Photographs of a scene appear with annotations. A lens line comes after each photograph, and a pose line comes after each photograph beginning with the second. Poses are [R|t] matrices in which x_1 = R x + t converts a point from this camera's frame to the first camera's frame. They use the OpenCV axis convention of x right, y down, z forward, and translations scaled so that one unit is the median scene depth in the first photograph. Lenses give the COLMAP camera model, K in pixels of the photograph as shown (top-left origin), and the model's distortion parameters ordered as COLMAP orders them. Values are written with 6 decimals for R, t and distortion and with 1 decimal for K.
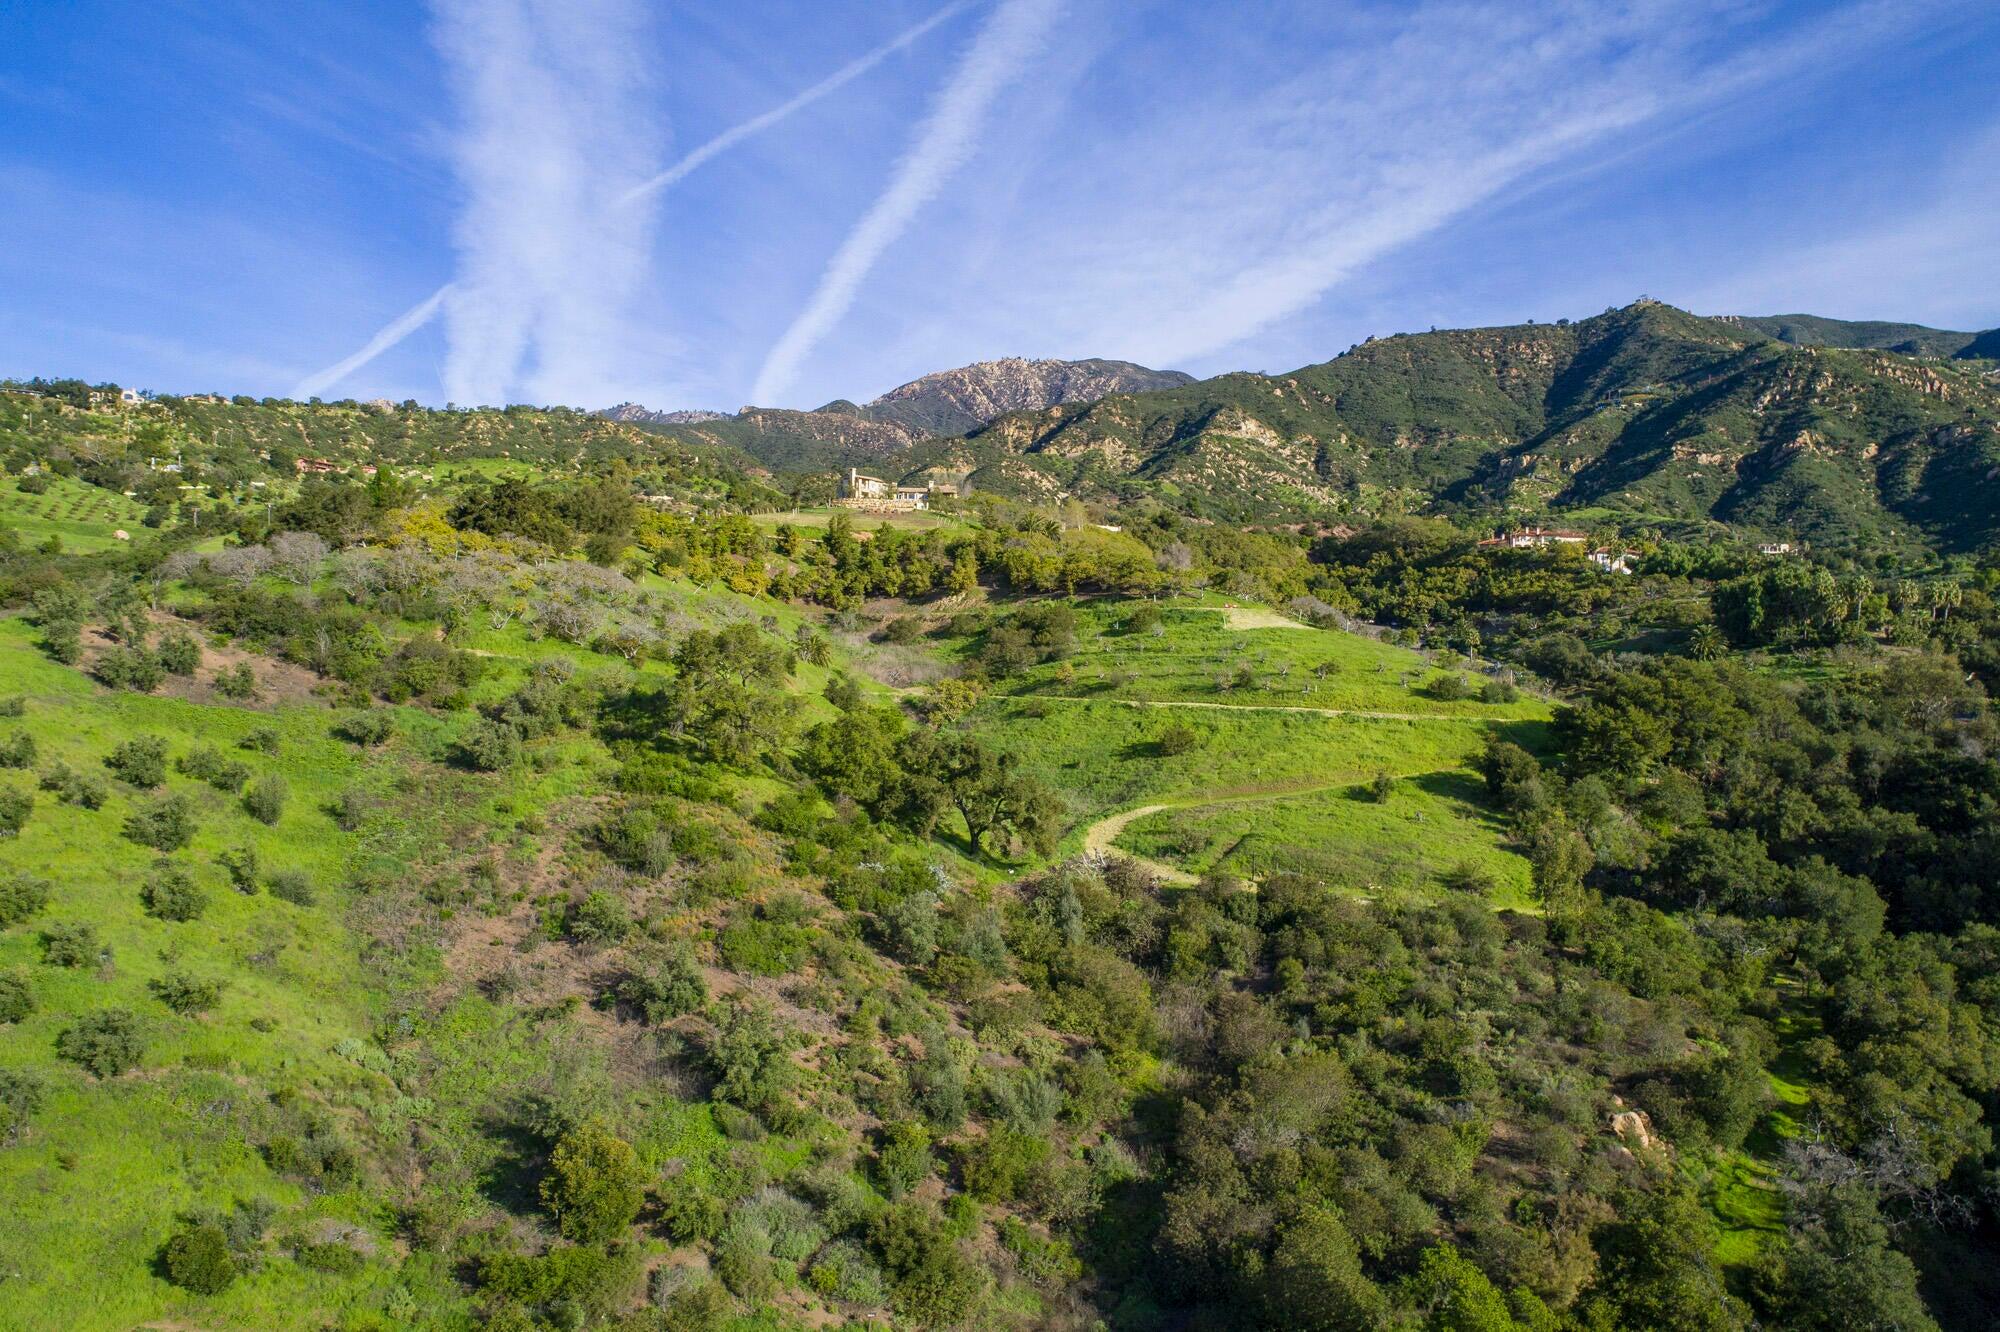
lens RADIAL K [[1317.0, 0, 995.4], [0, 1317.0, 662.0], [0, 0, 1]] dist [-0.010382, 0.009804]
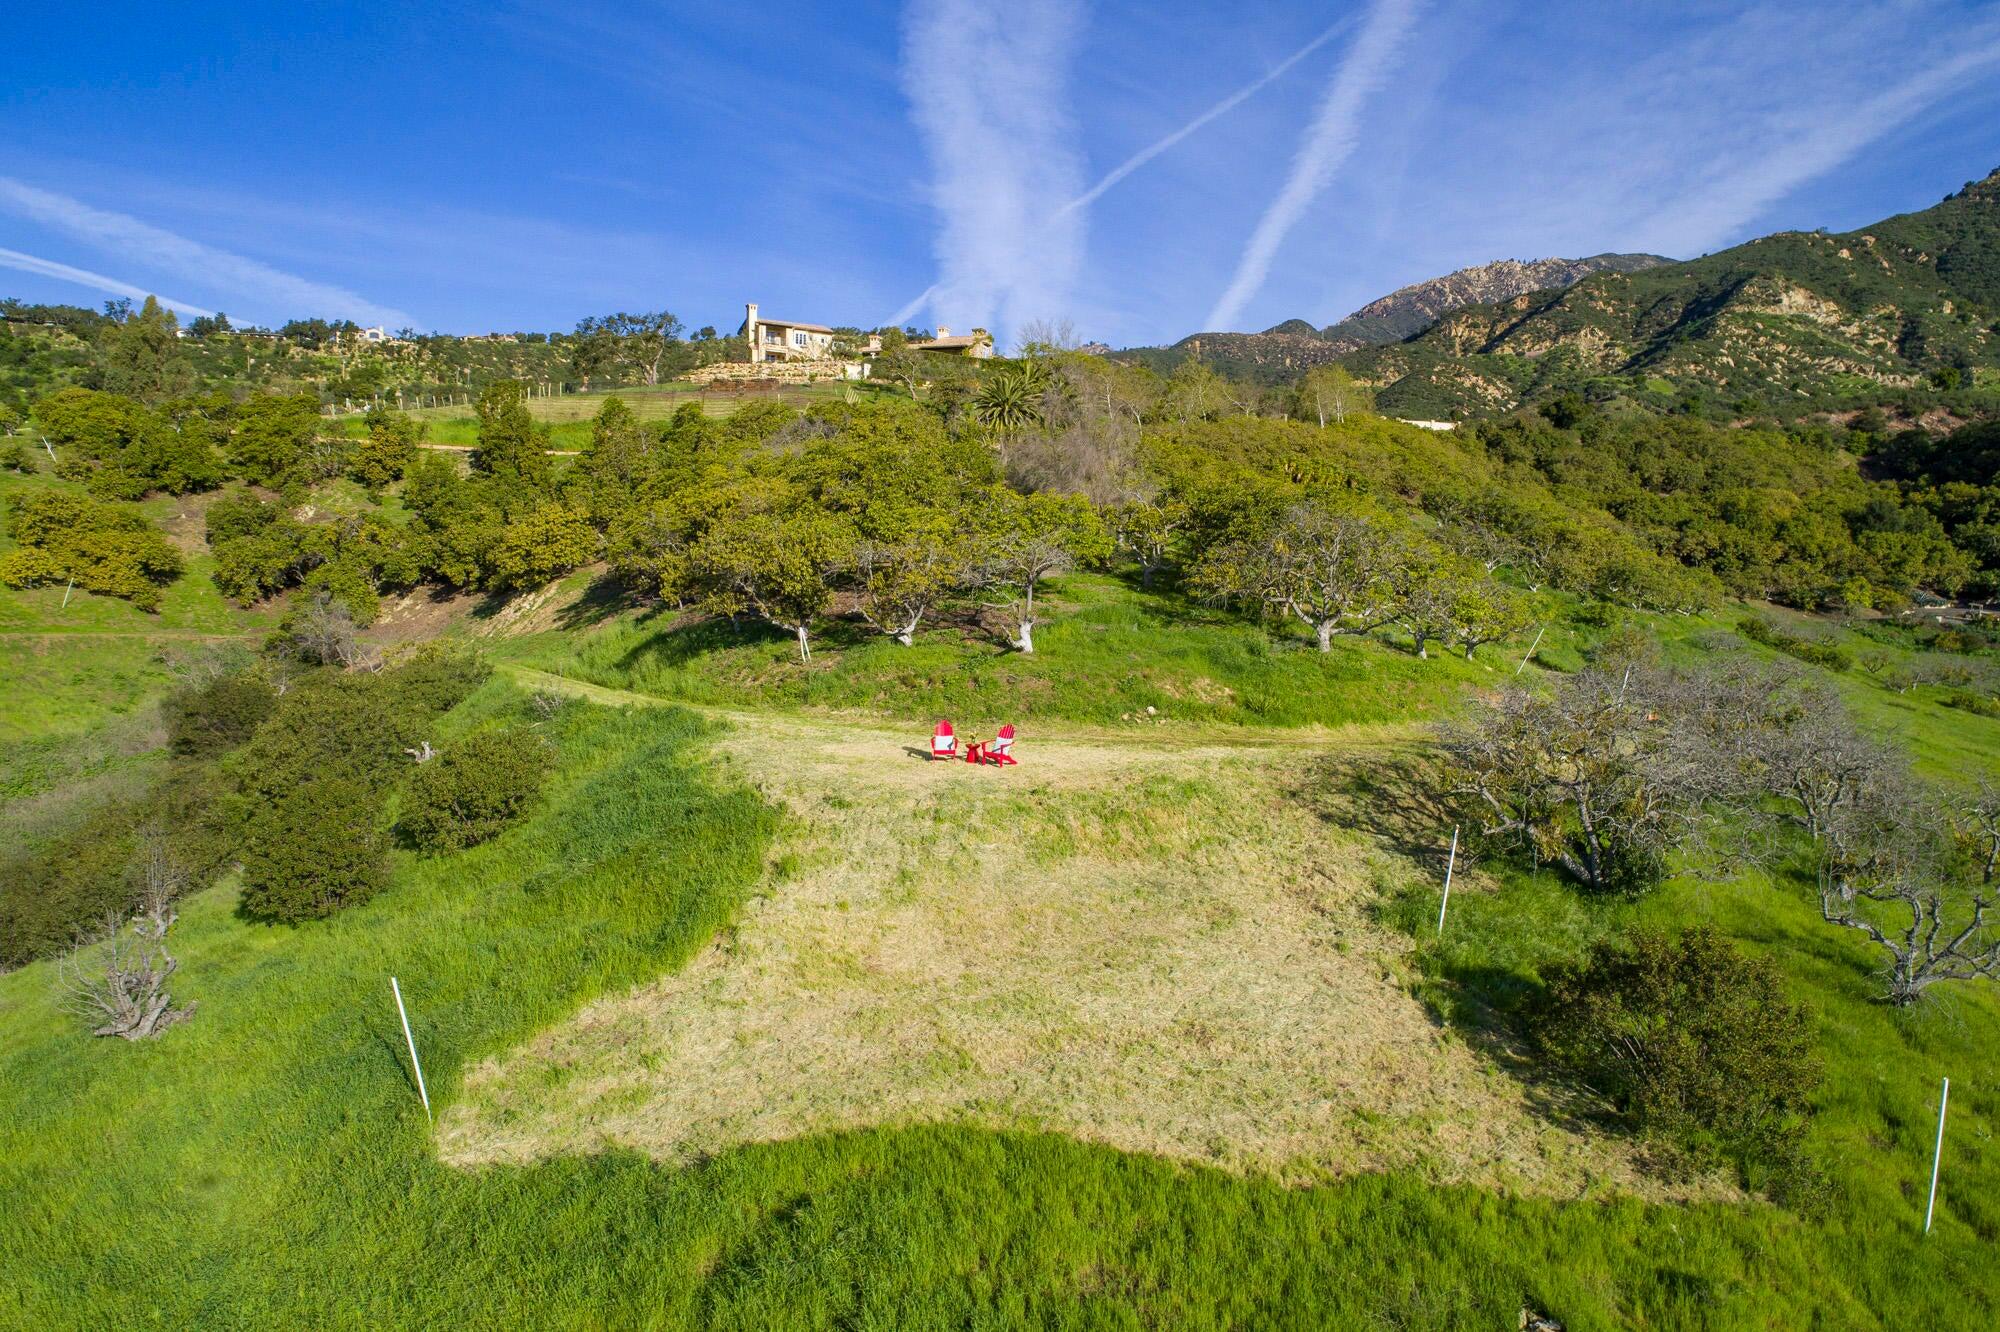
lens RADIAL K [[1317.0, 0, 1008.4], [0, 1317.0, 661.2], [0, 0, 1]] dist [-0.010382, 0.009804]
pose [[0.937015, 0.019384, -0.348750, 0.060848], [-0.003521, 0.998932, 0.046063, -0.015043], [0.349271, -0.041934, 0.936083, 0.227400]]
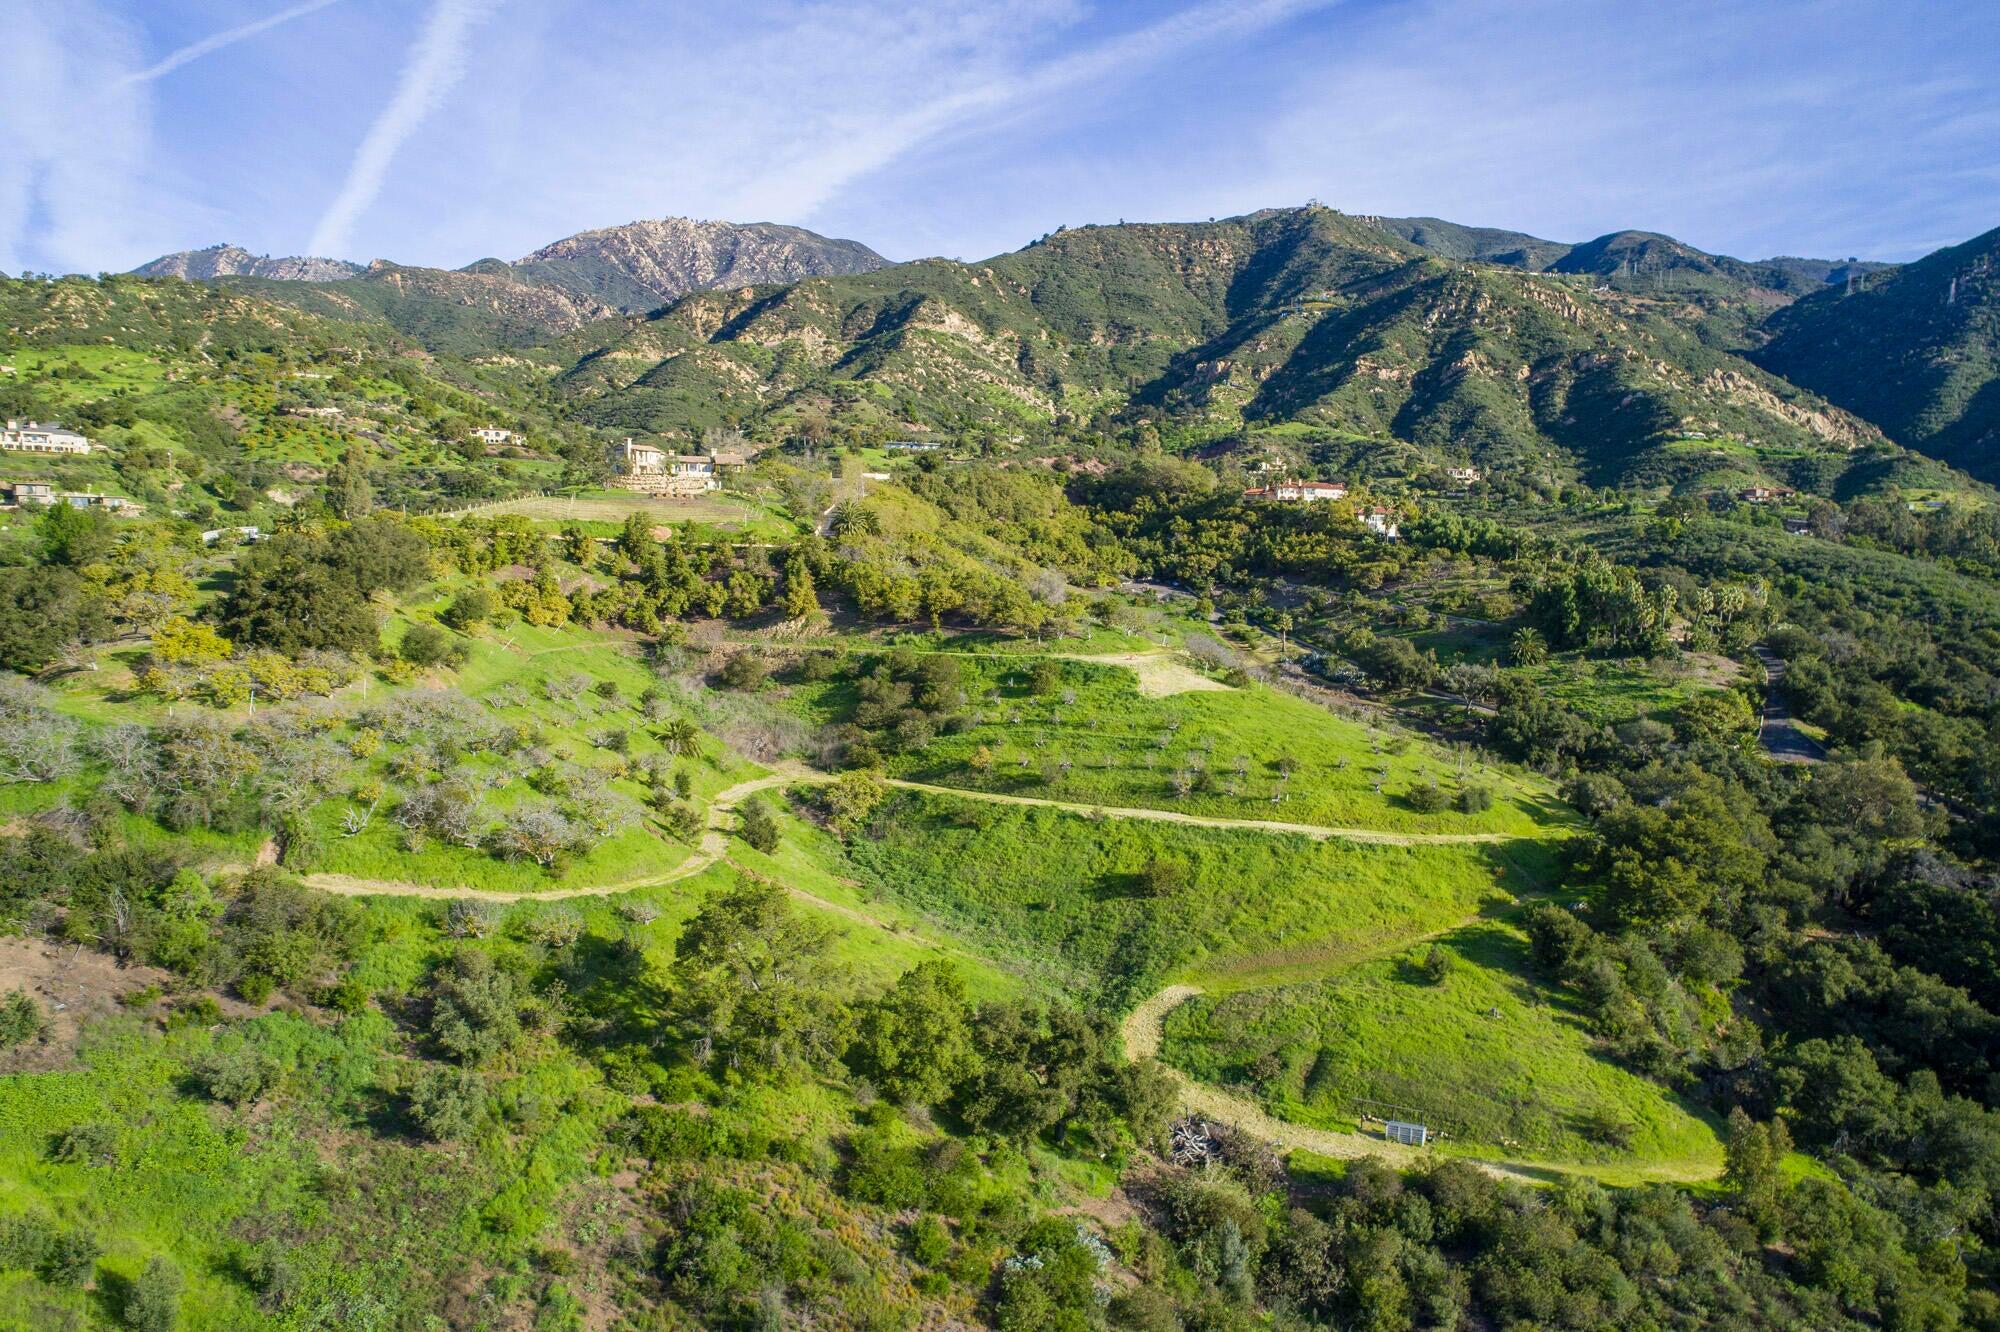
lens RADIAL K [[1317.0, 0, 985.6], [0, 1317.0, 659.3], [0, 0, 1]] dist [-0.010382, 0.009804]
pose [[0.970129, -0.027079, 0.241072, -0.036958], [0.003379, 0.995162, 0.098186, -0.034413], [-0.242564, -0.094438, 0.965528, 0.036829]]
